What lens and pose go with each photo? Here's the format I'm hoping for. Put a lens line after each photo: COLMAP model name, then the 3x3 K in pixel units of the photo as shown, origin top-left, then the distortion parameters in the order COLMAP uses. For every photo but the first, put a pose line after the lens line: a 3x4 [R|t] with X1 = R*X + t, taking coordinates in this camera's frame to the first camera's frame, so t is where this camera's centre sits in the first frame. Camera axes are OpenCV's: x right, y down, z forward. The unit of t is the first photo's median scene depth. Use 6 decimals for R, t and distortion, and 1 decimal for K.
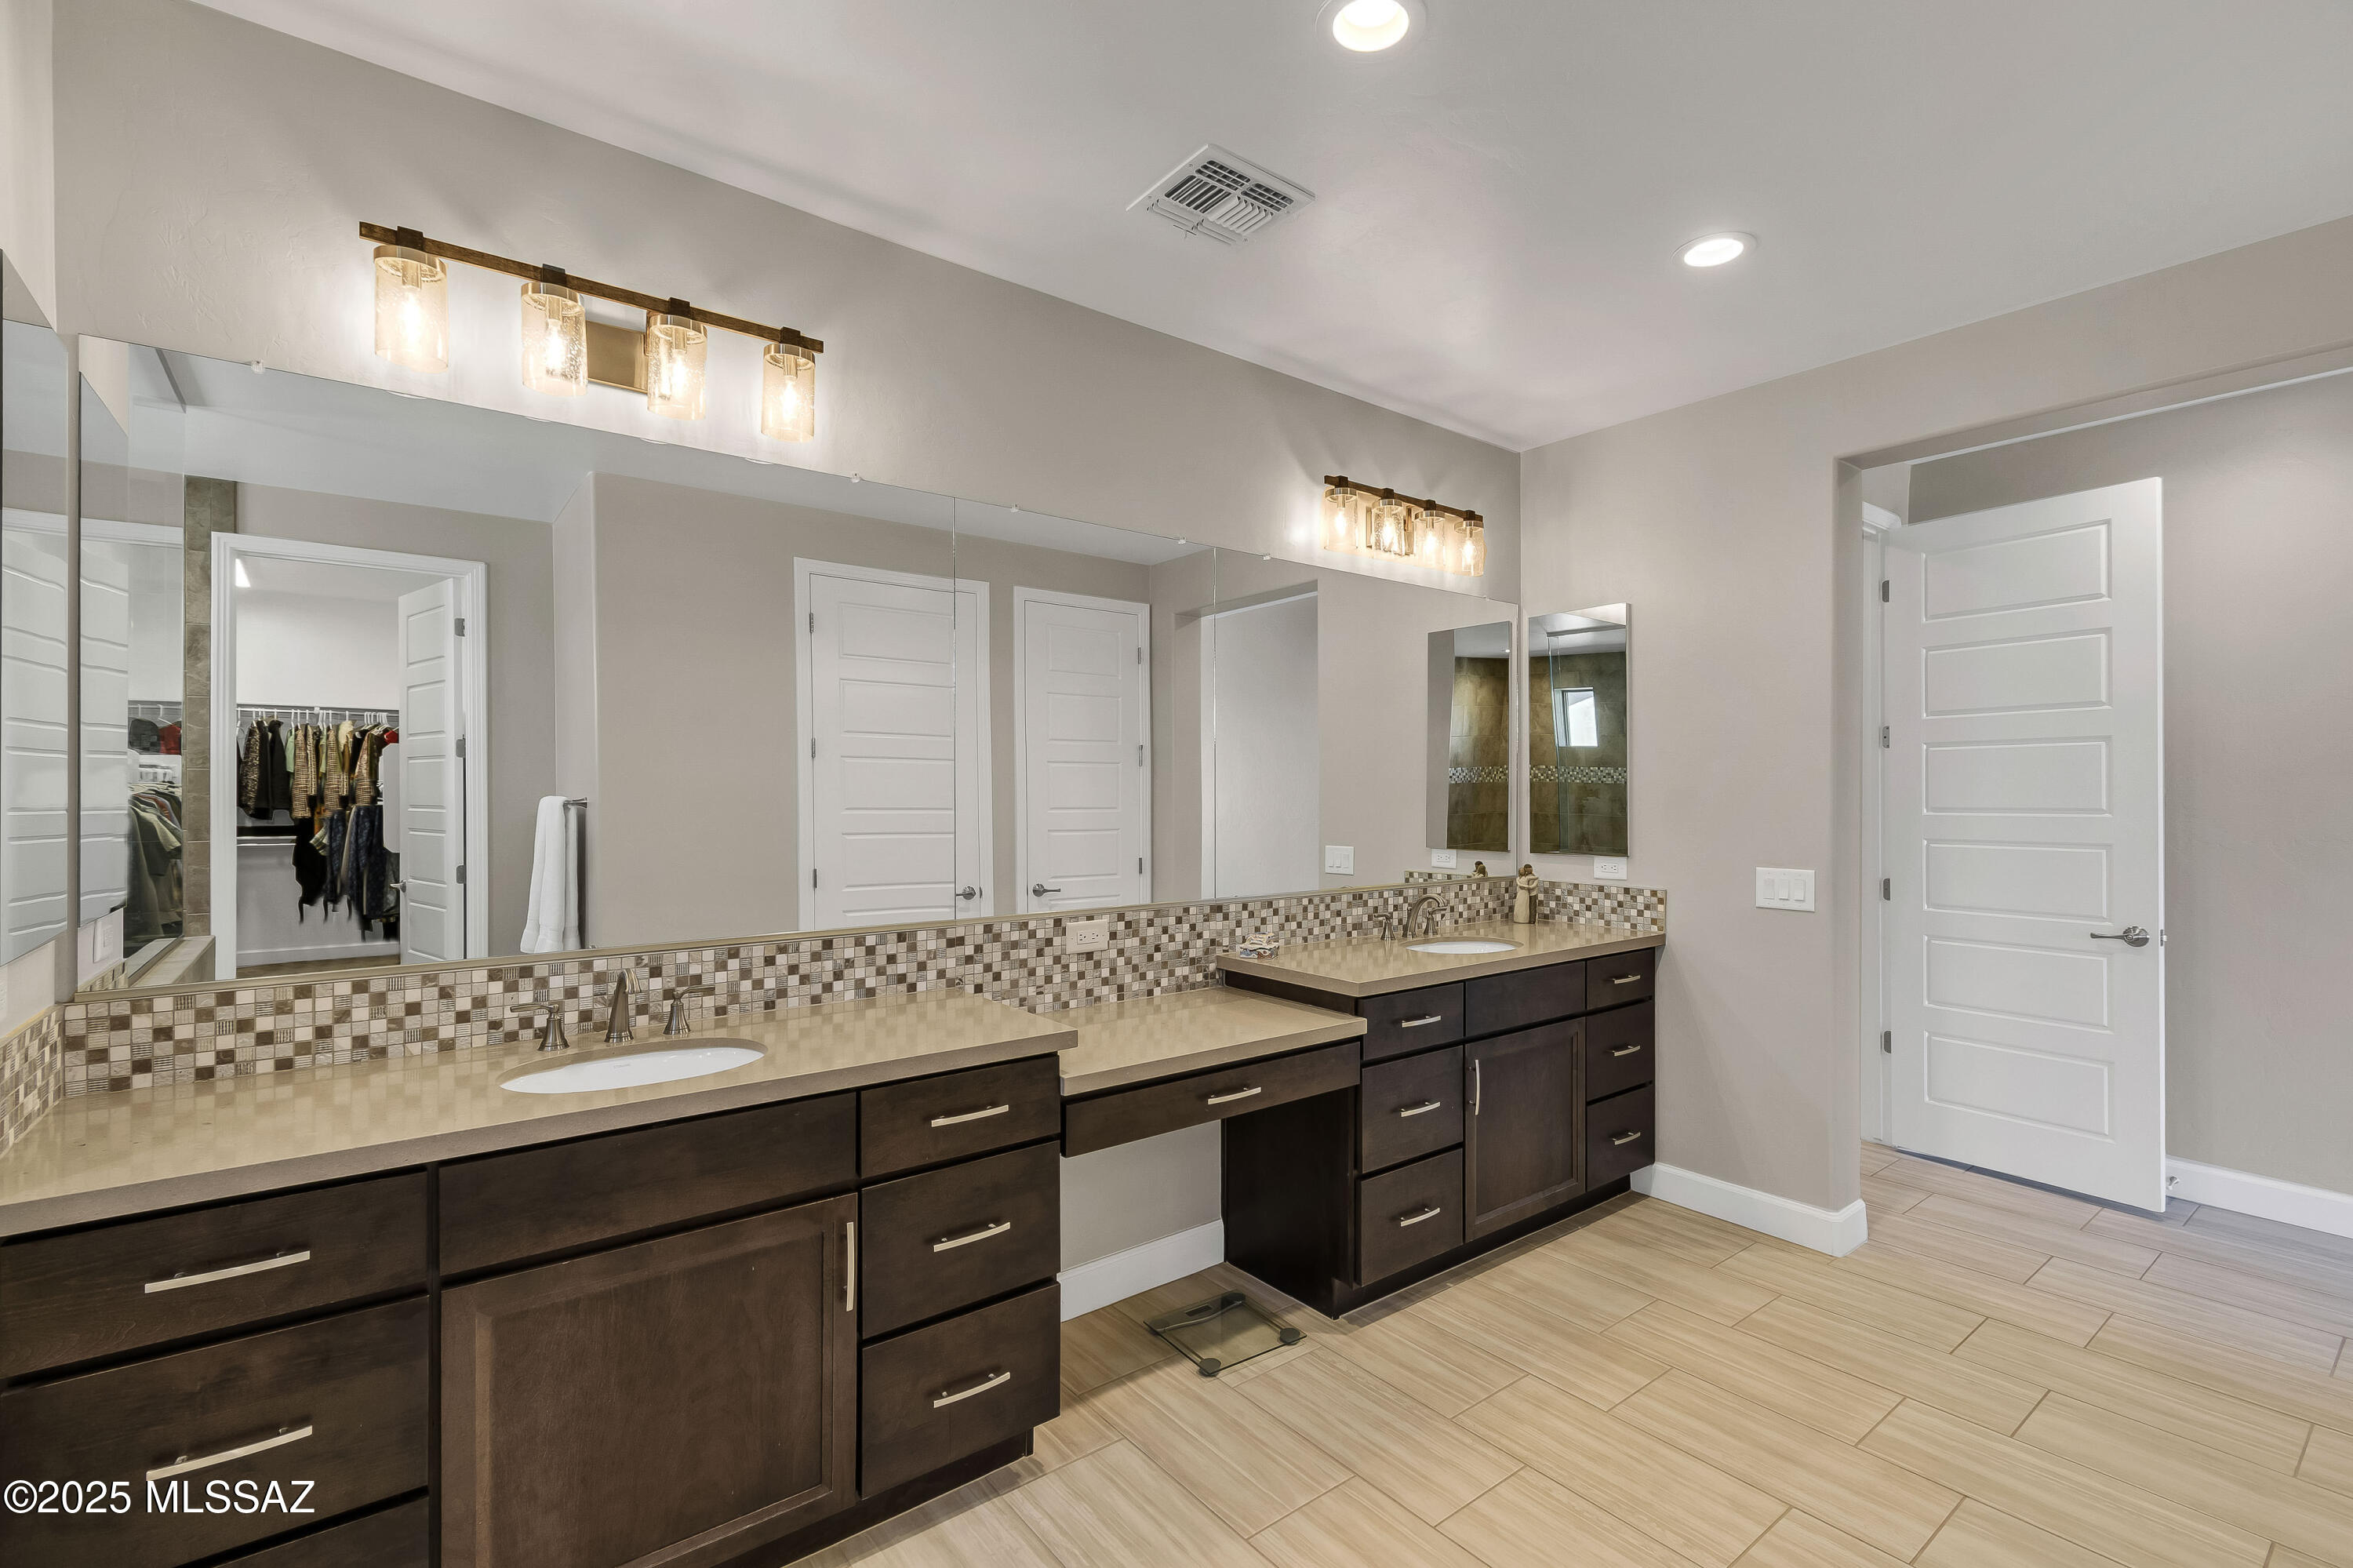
lens RADIAL K [[1006.5, 0, 1188.7], [0, 1006.5, 795.5], [0, 0, 1]] dist [0.010946, -0.000058]
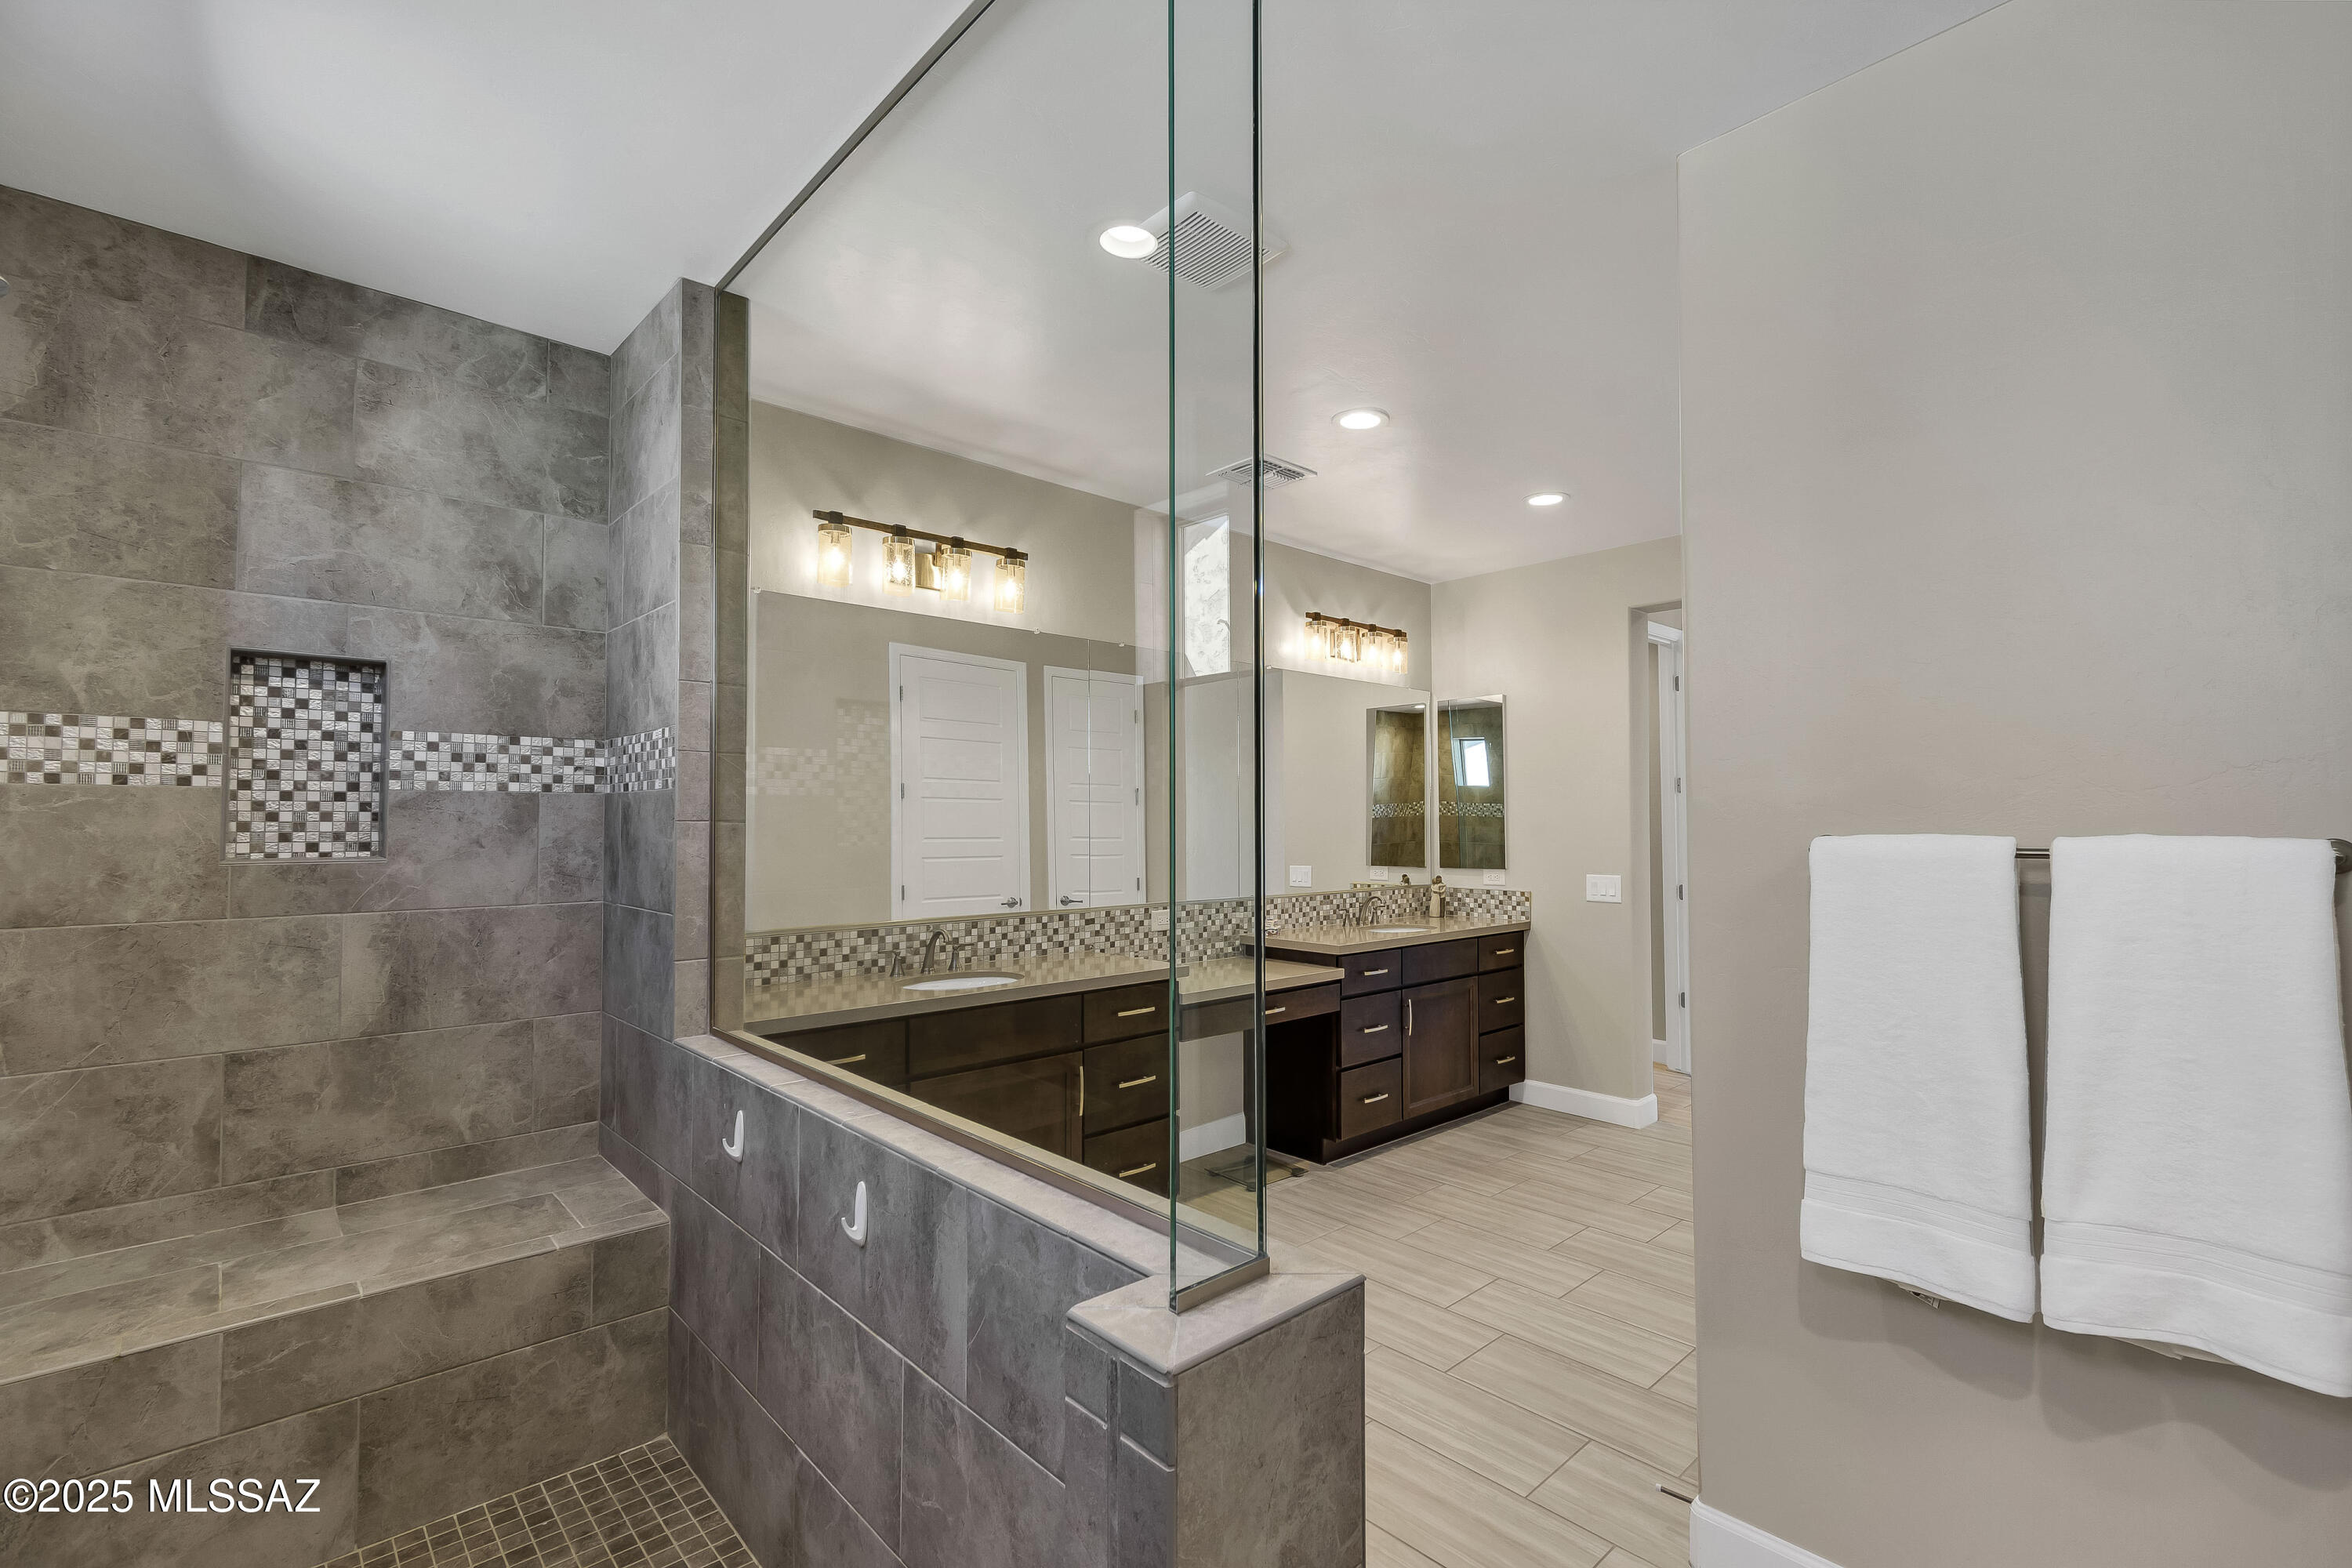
lens RADIAL K [[1032.1, 0, 1218.8], [0, 1032.1, 797.9], [0, 0, 1]] dist [0.011669, -0.006293]
pose [[0.992234, 0.000375, 0.124381, -0.212186], [0.003222, 0.999582, -0.028715, -0.000271], [-0.124340, 0.028892, 0.991819, -0.569173]]
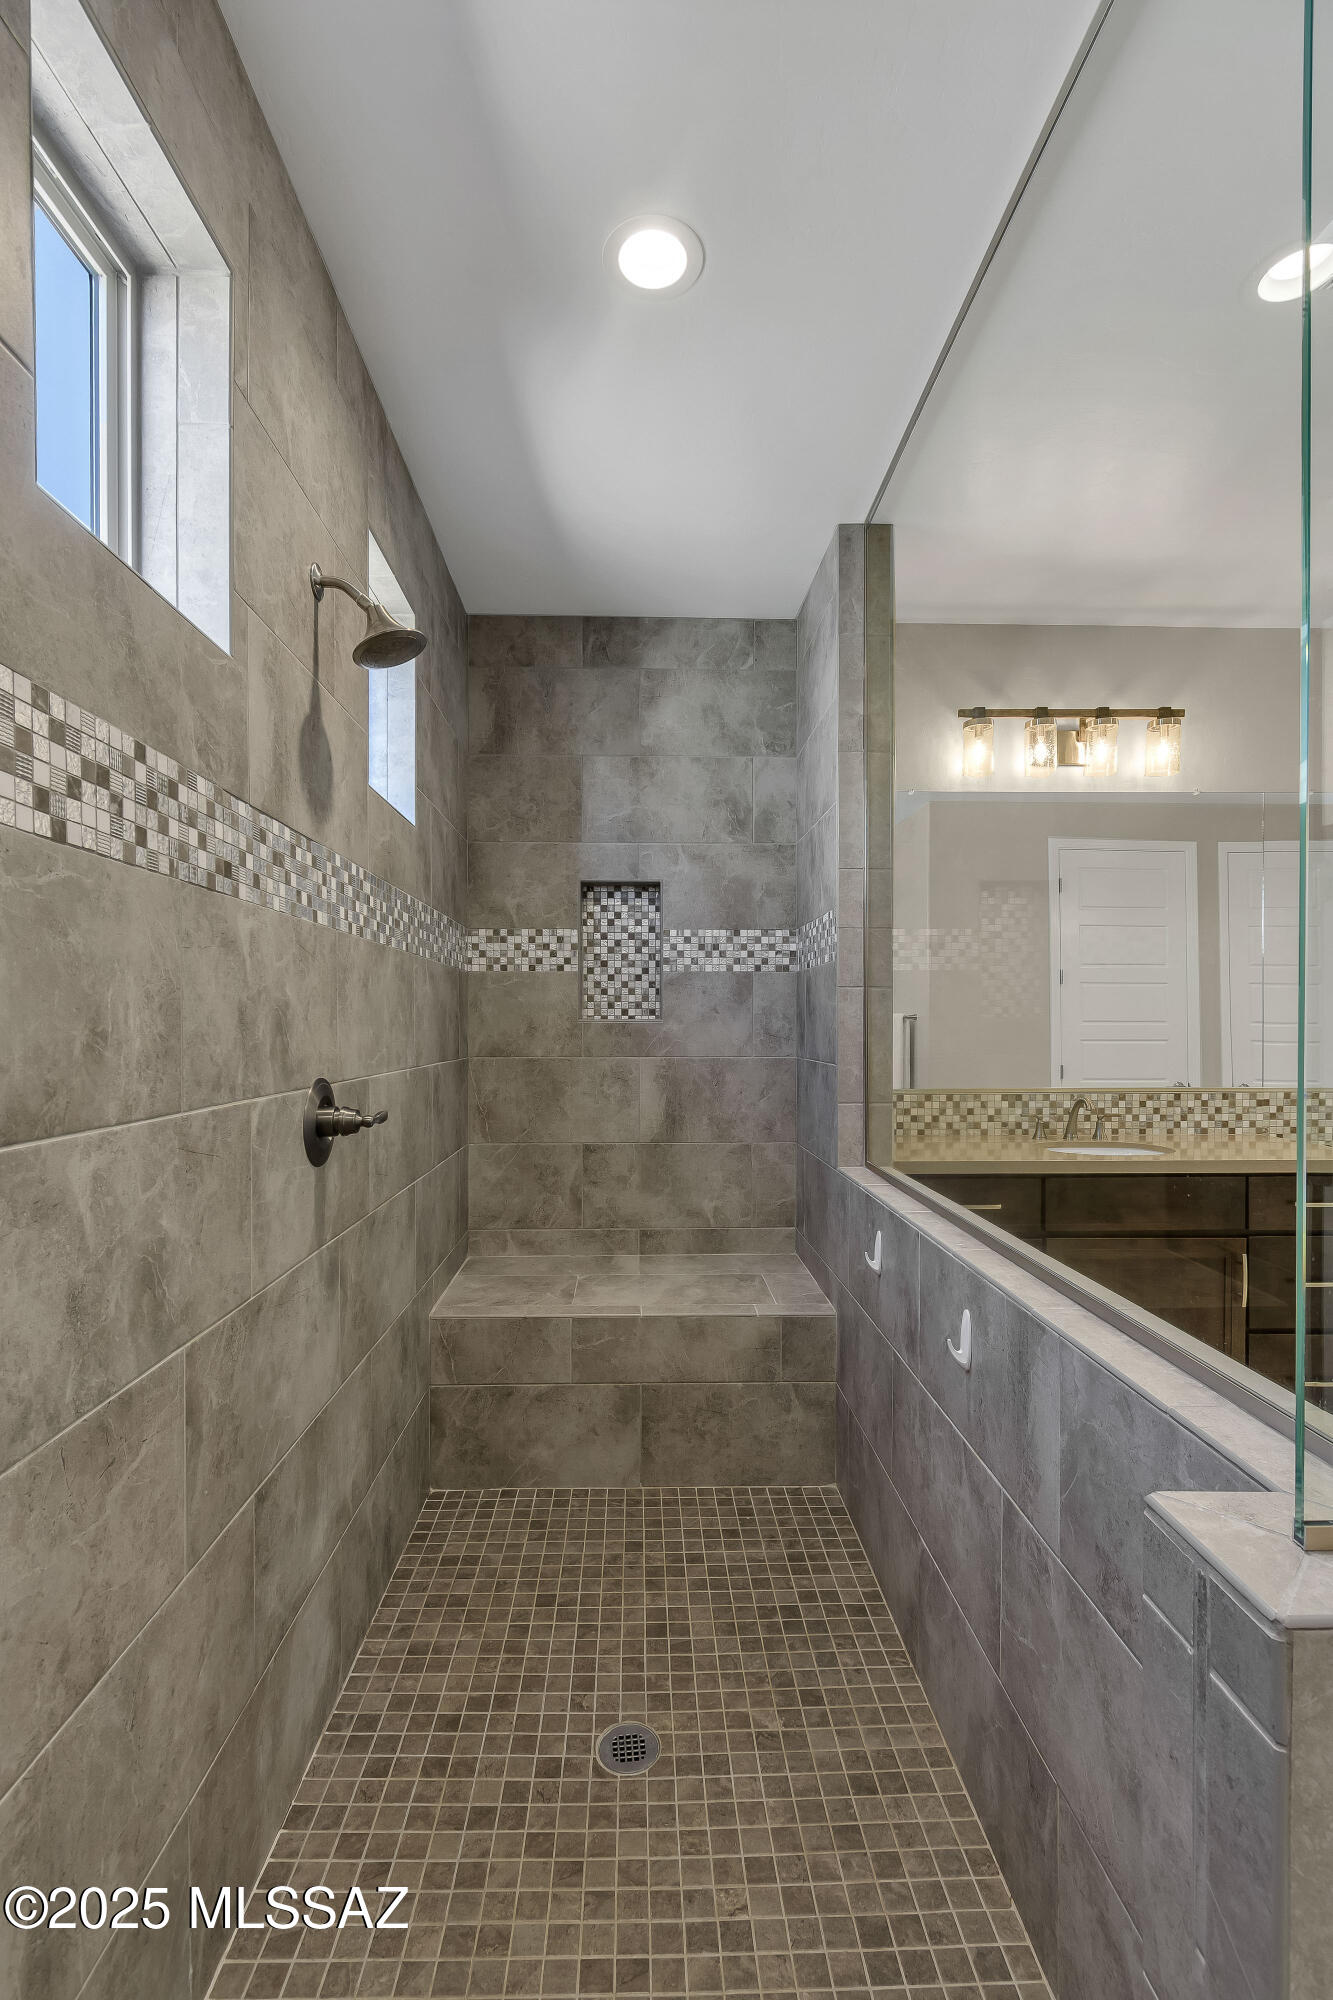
lens RADIAL K [[886.9, 0, 664.3], [0, 886.9, 1040.0], [0, 0, 1]] dist [0.004084, 0.000150]
pose [[0.816976, 0.005900, -0.576641, -0.181418], [0.000828, 0.999935, 0.011404, 0.036996], [0.576671, -0.009794, 0.816918, -0.479570]]
